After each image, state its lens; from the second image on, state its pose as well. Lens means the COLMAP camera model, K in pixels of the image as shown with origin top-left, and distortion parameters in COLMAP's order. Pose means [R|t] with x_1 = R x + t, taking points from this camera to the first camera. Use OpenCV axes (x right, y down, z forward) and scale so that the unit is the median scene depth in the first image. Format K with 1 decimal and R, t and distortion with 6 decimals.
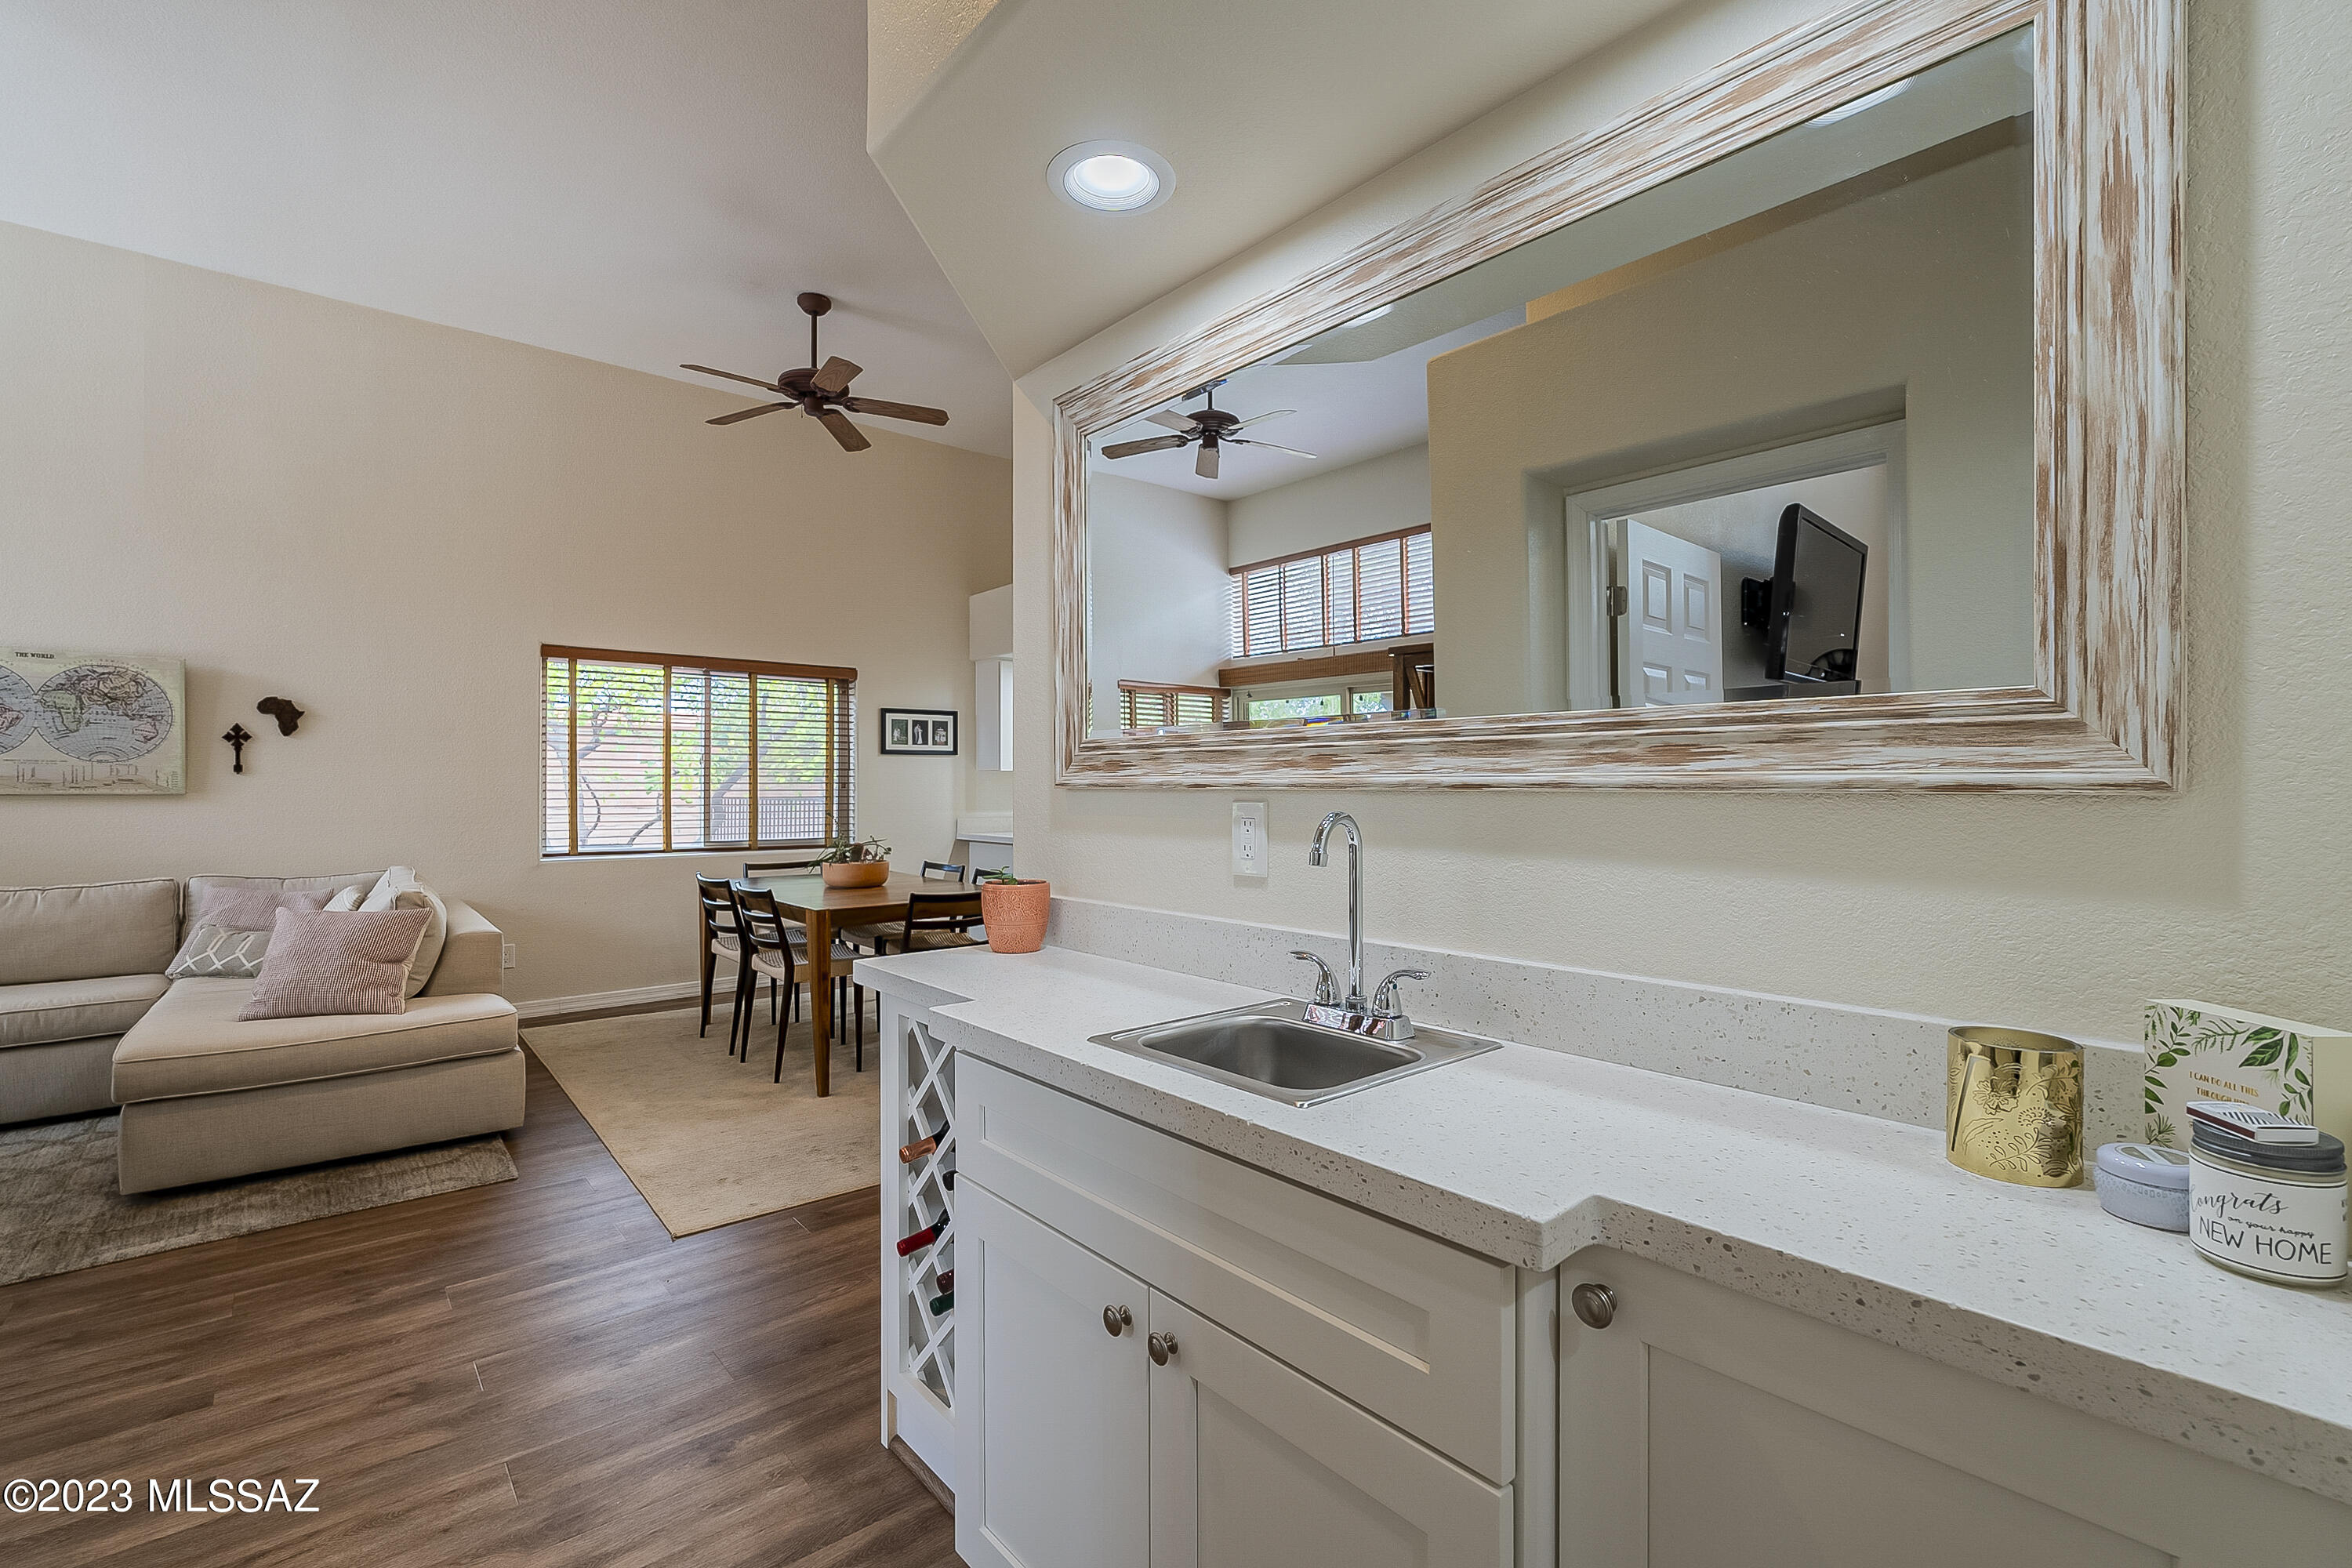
lens RADIAL K [[1034.8, 0, 1179.3], [0, 1034.8, 783.0], [0, 0, 1]] dist [-0.017699, 0.002089]
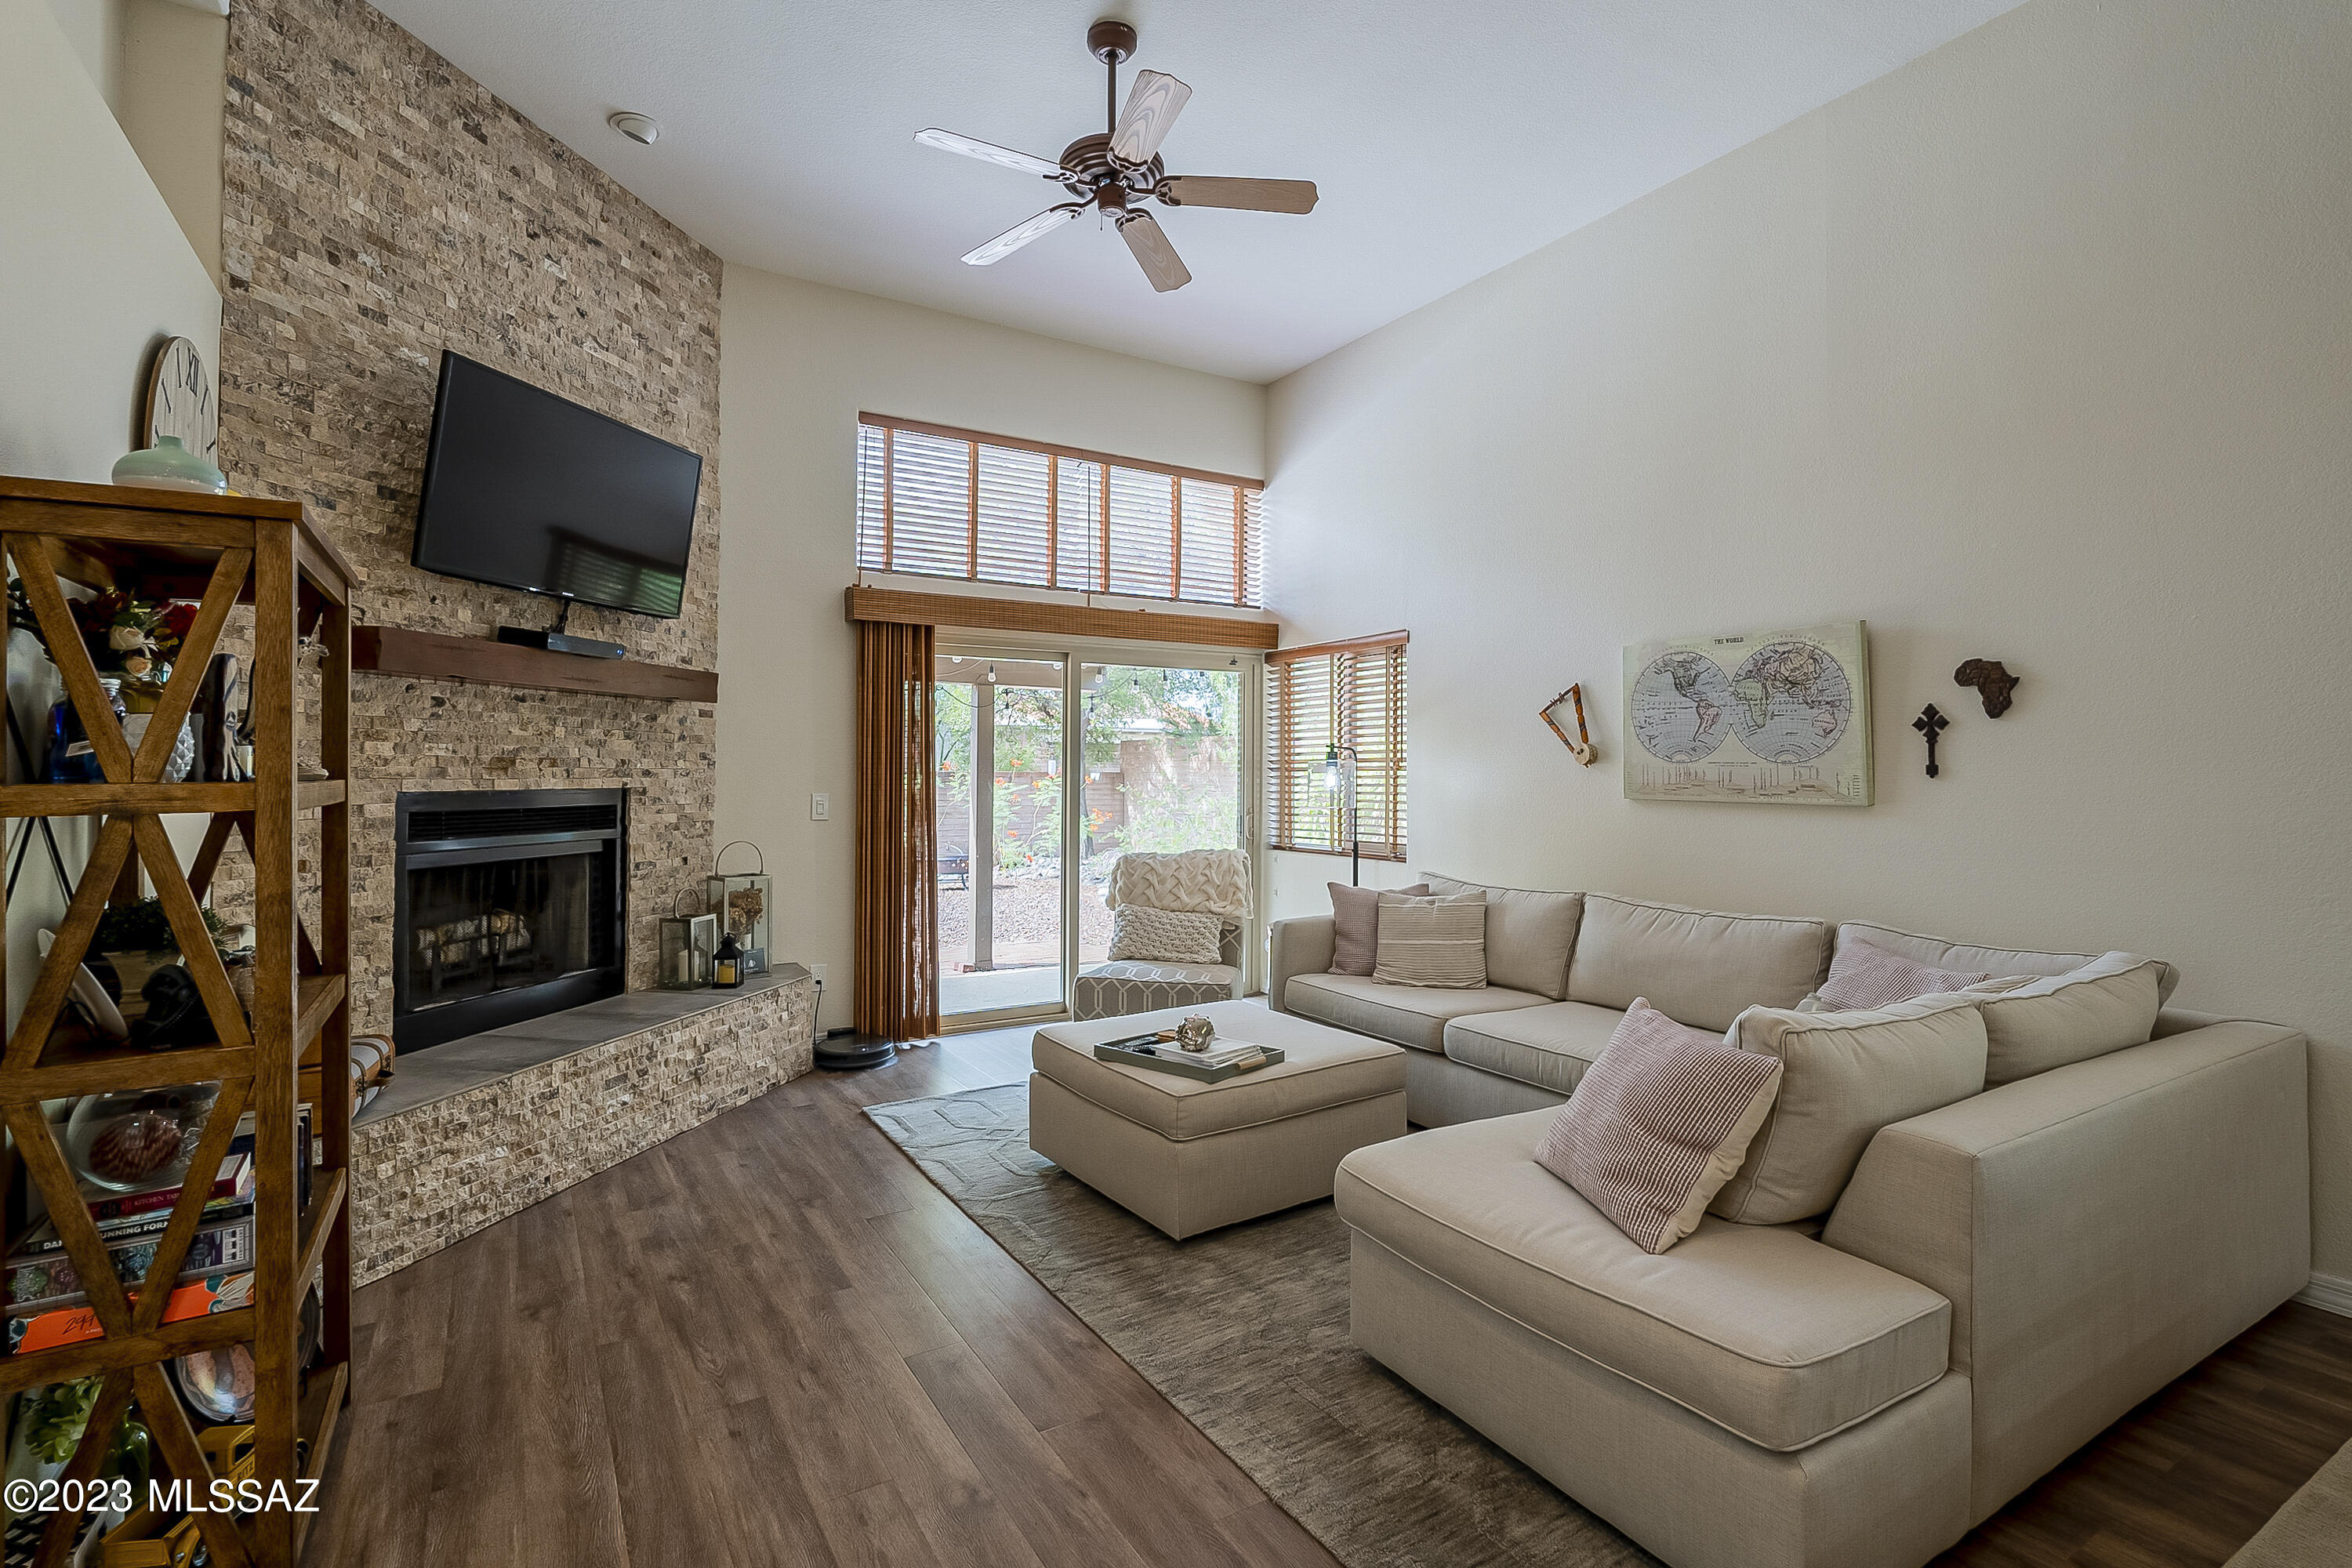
lens RADIAL K [[1075.0, 0, 1134.8], [0, 1075.0, 754.4], [0, 0, 1]] dist [0.000724, -0.000681]
pose [[-0.177669, -0.015248, -0.983972, -0.133706], [0.000399, 0.999879, -0.015567, -0.014480], [0.984090, -0.003158, -0.177641, 0.633712]]
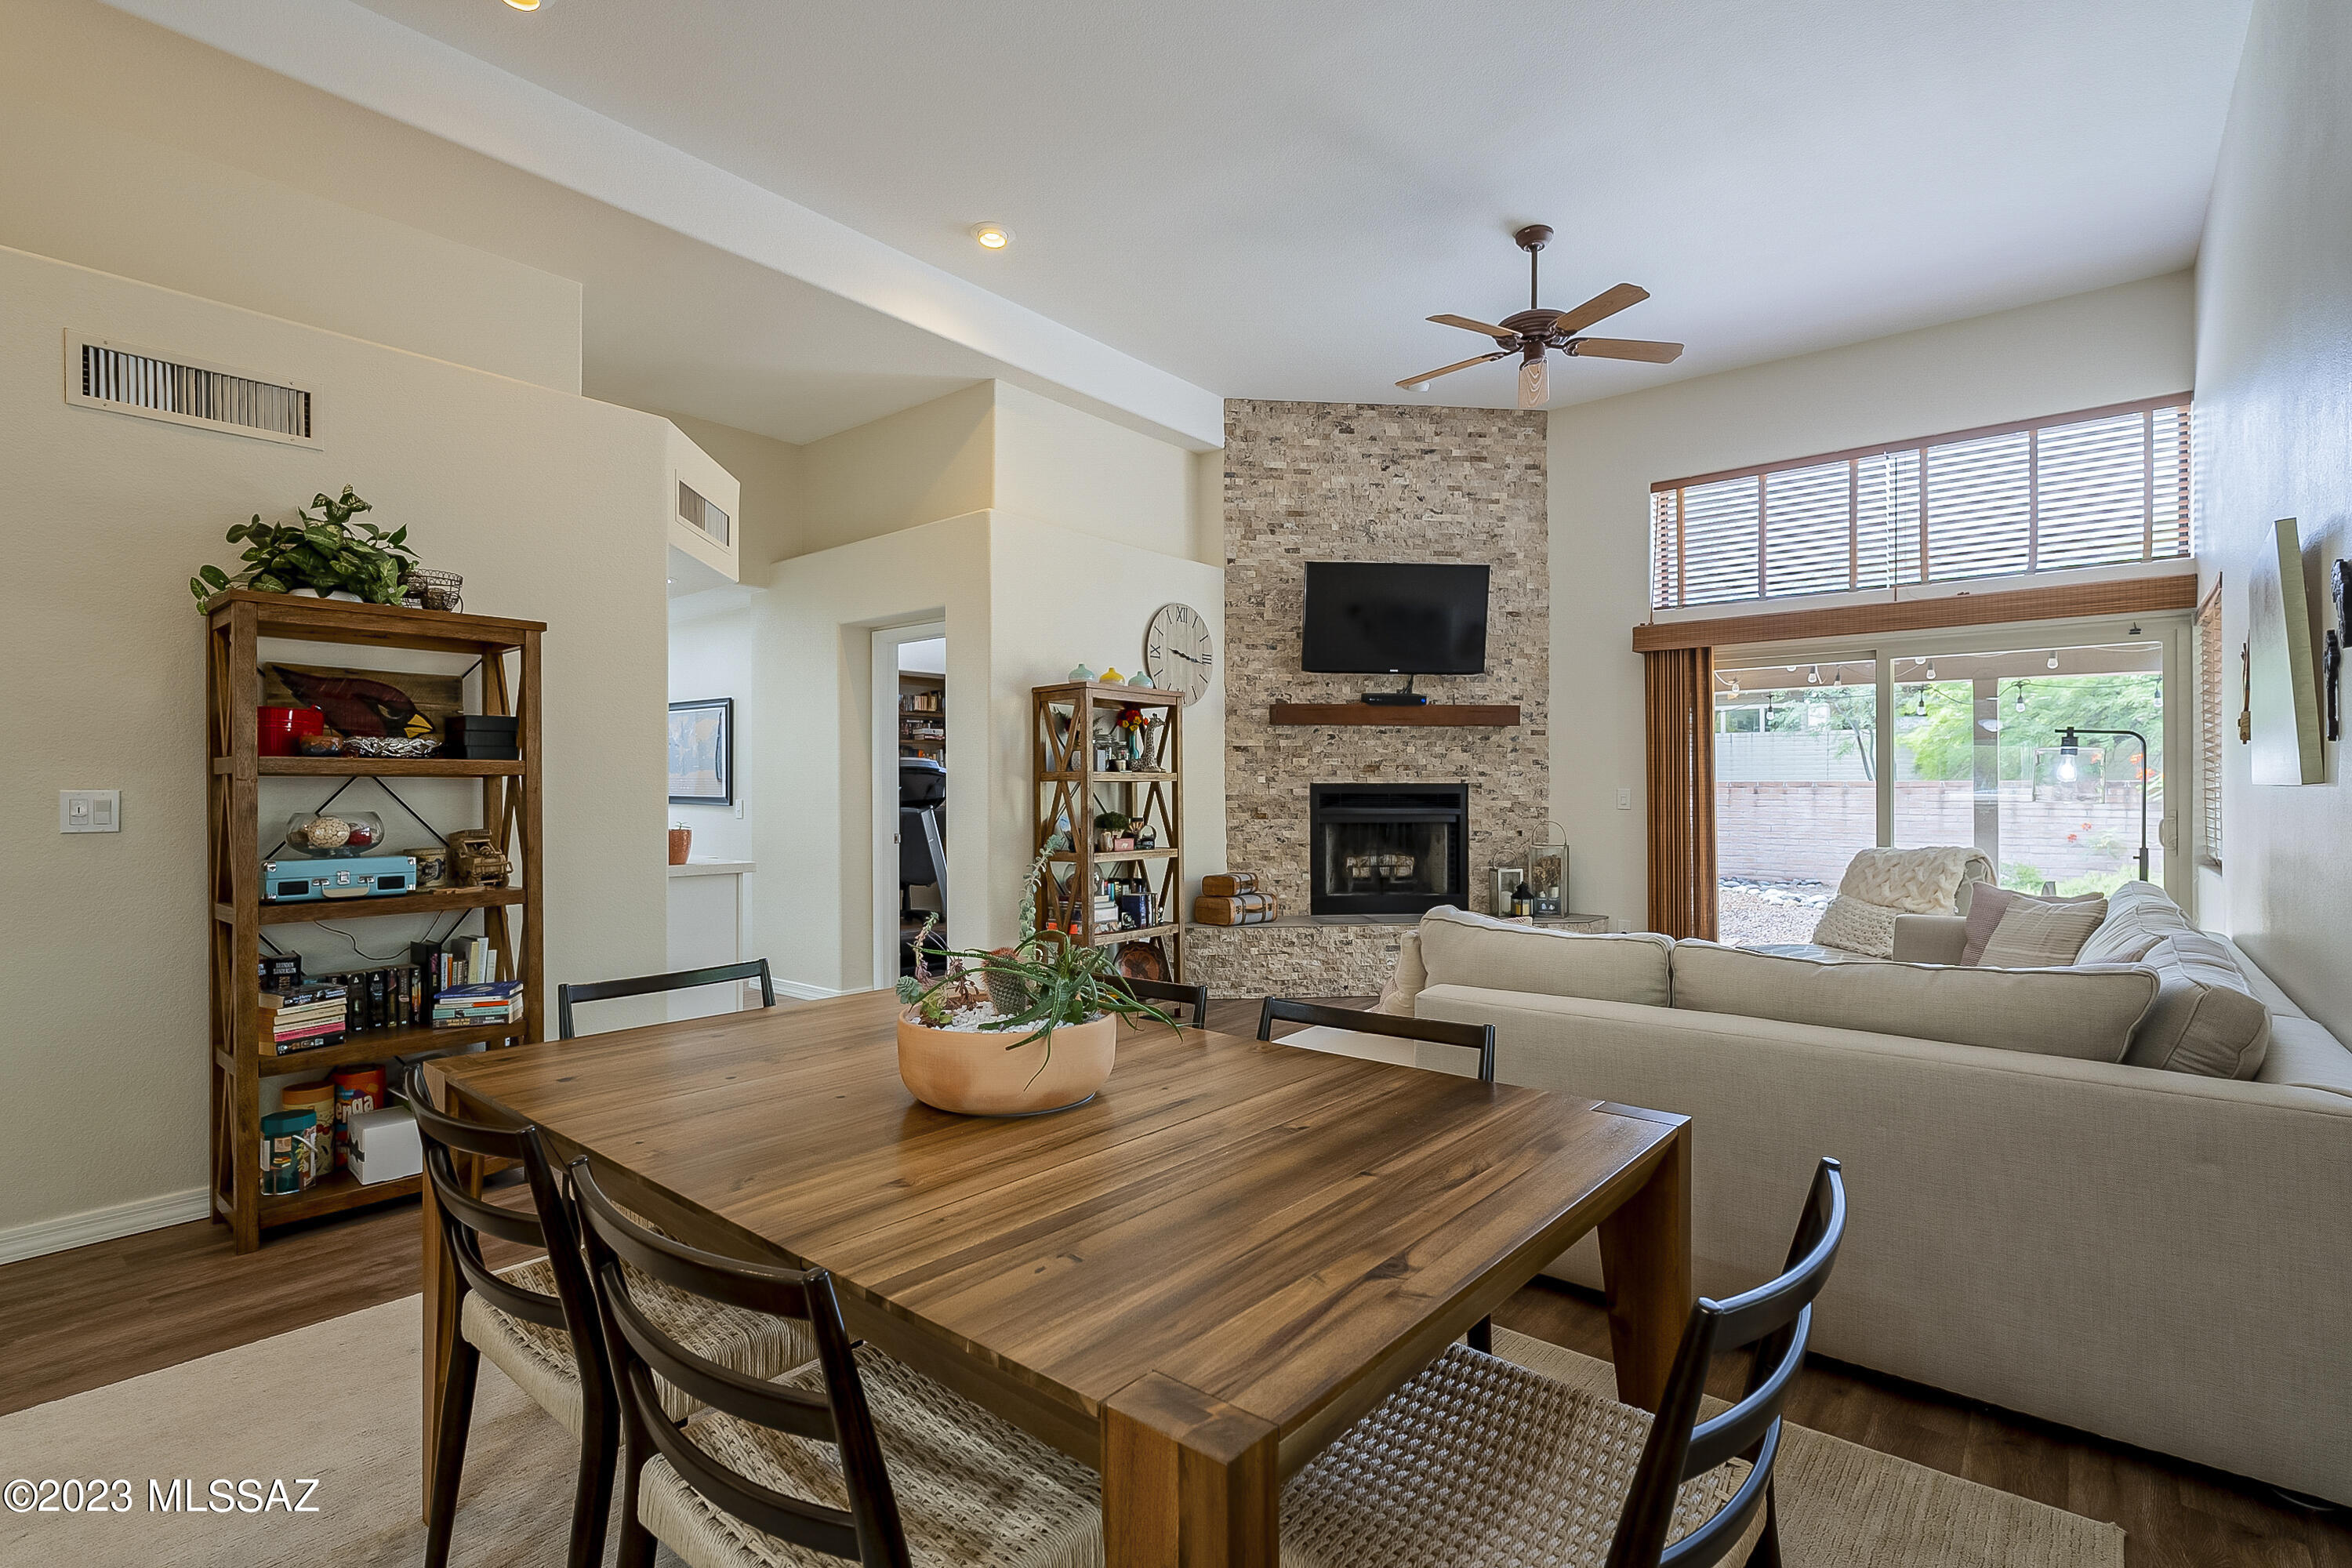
lens RADIAL K [[1075.0, 0, 1213.0], [0, 1075.0, 792.9], [0, 0, 1]] dist [0.000724, -0.000681]
pose [[-0.981159, 0.002716, -0.193185, -0.356349], [0.002220, 0.999994, 0.002782, 0.009275], [0.193191, 0.002301, -0.981158, 1.448697]]
